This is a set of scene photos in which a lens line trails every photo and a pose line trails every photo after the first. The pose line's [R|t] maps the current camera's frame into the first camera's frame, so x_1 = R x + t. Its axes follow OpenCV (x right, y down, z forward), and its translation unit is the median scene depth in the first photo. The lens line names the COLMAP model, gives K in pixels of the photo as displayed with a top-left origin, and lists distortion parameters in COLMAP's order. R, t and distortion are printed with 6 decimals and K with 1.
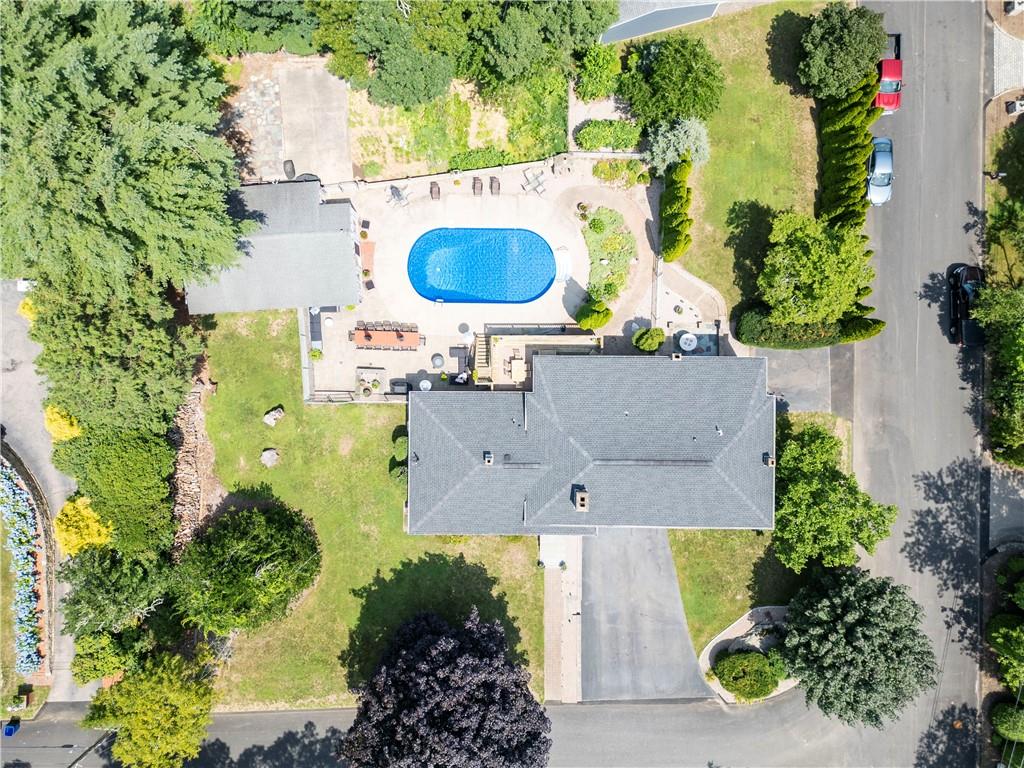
lens RADIAL K [[720.6, 0, 509.5], [0, 720.6, 386.0], [0, 0, 1]] dist [0.082146, -0.089896]
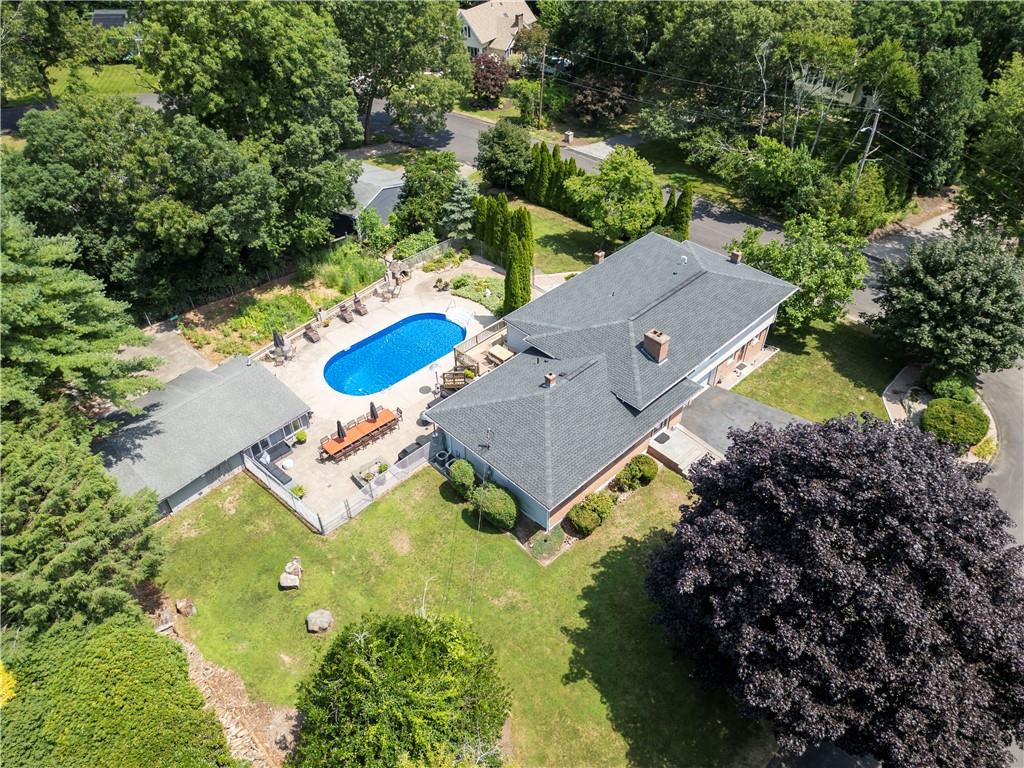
lens RADIAL K [[714.1, 0, 508.8], [0, 714.1, 385.7], [0, 0, 1]] dist [0.064808, -0.047829]
pose [[0.707190, -0.467649, 0.530271, -0.456538], [0.706792, 0.448411, -0.547149, 0.475950], [0.018094, 0.761730, 0.647642, 0.431091]]
